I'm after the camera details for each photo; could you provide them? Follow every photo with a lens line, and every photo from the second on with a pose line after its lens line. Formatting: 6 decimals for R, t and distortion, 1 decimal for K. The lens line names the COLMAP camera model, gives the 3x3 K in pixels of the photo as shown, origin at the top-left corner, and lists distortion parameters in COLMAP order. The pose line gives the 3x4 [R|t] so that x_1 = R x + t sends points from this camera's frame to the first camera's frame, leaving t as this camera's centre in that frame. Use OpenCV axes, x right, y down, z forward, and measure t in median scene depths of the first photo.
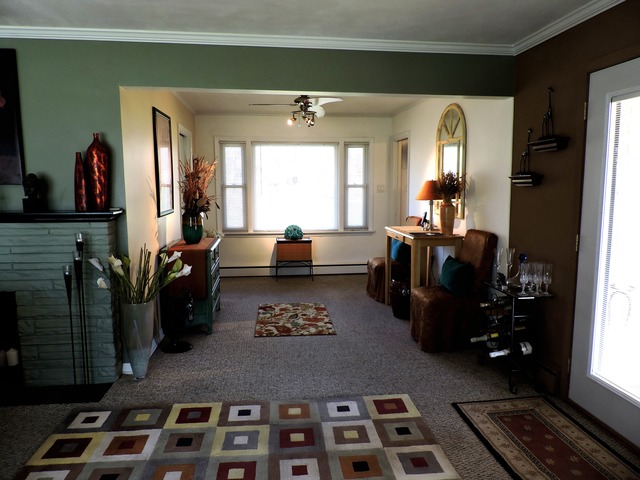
lens RADIAL K [[455.8, 0, 319.6], [0, 455.8, 237.6], [0, 0, 1]] dist [-0.015897, -0.003371]
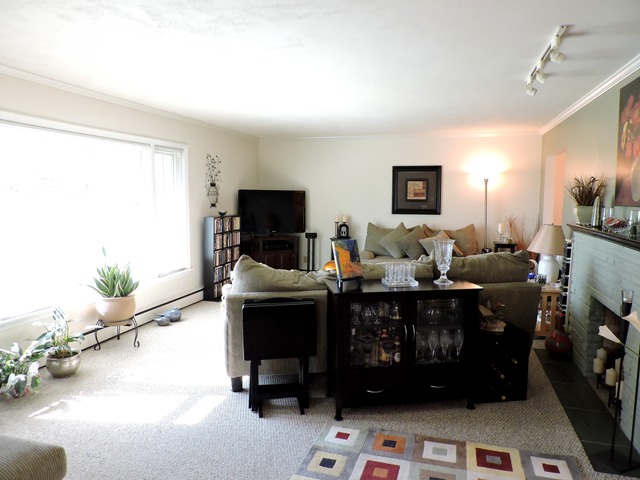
lens RADIAL K [[455.8, 0, 319.2], [0, 455.8, 238.7], [0, 0, 1]] dist [-0.015897, -0.003371]
pose [[-0.390819, 0.087804, -0.916270, 0.424005], [-0.106348, 0.984466, 0.139700, -0.116353], [0.914303, 0.152041, -0.375410, 0.772670]]
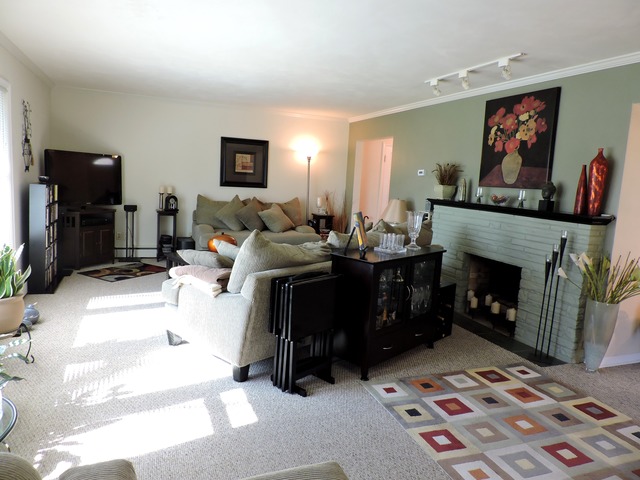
lens RADIAL K [[455.8, 0, 320.6], [0, 455.8, 240.2], [0, 0, 1]] dist [-0.015897, -0.003371]
pose [[0.258954, 0.148178, -0.954456, 0.475625], [-0.165126, 0.980407, 0.107407, -0.007812], [0.951670, 0.129792, 0.278348, 0.039804]]
